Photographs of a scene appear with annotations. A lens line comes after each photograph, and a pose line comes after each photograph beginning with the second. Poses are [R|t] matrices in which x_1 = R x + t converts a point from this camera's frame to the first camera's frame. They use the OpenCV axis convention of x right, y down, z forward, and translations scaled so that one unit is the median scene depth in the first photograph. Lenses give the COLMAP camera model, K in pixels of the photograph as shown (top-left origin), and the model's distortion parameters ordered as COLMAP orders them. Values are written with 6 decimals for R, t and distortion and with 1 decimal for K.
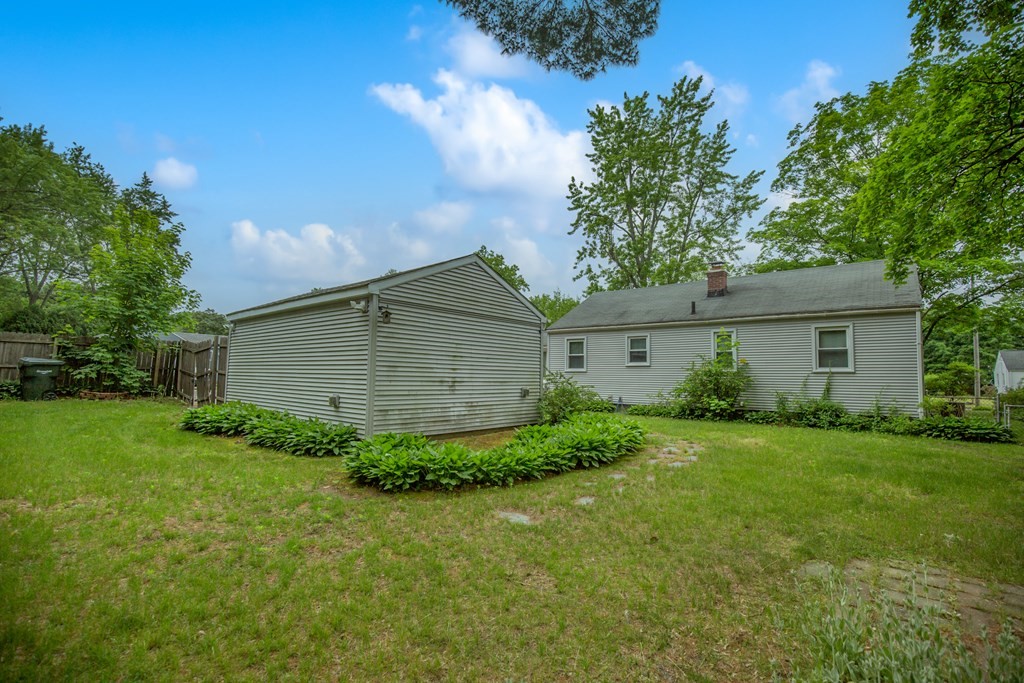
lens RADIAL K [[468.7, 0, 517.0], [0, 468.7, 345.9], [0, 0, 1]] dist [-0.032464, 0.000071]
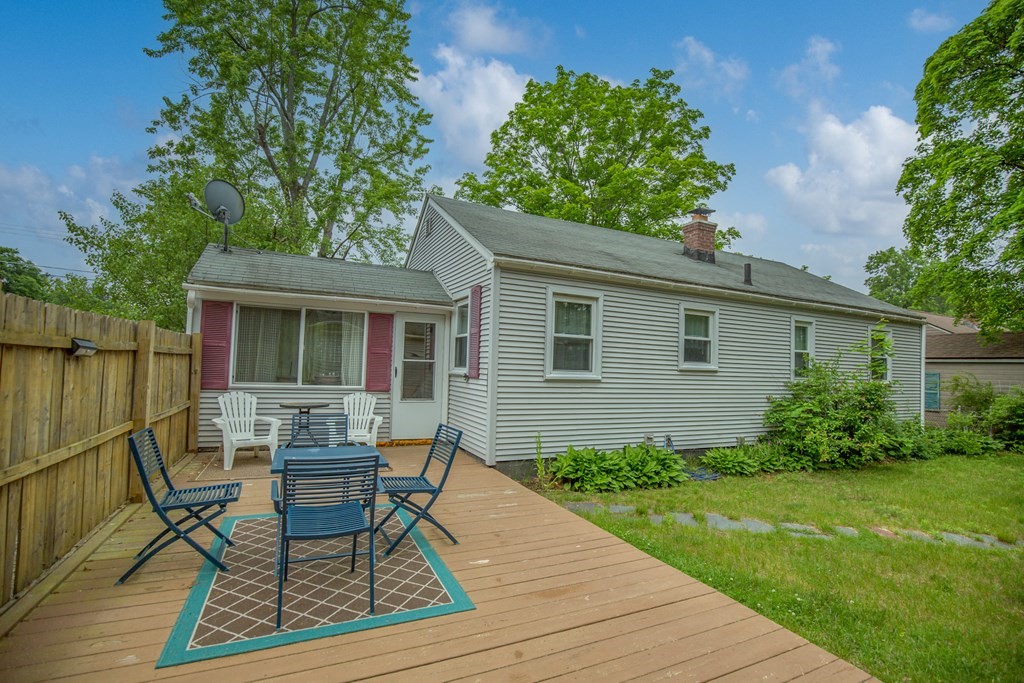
lens RADIAL K [[468.7, 0, 517.0], [0, 468.7, 345.9], [0, 0, 1]] dist [-0.032464, 0.000071]
pose [[0.416941, 0.032043, 0.908369, -0.251221], [-0.085959, 0.996289, 0.004311, 0.029313], [-0.904860, -0.079879, 0.418148, 0.871673]]
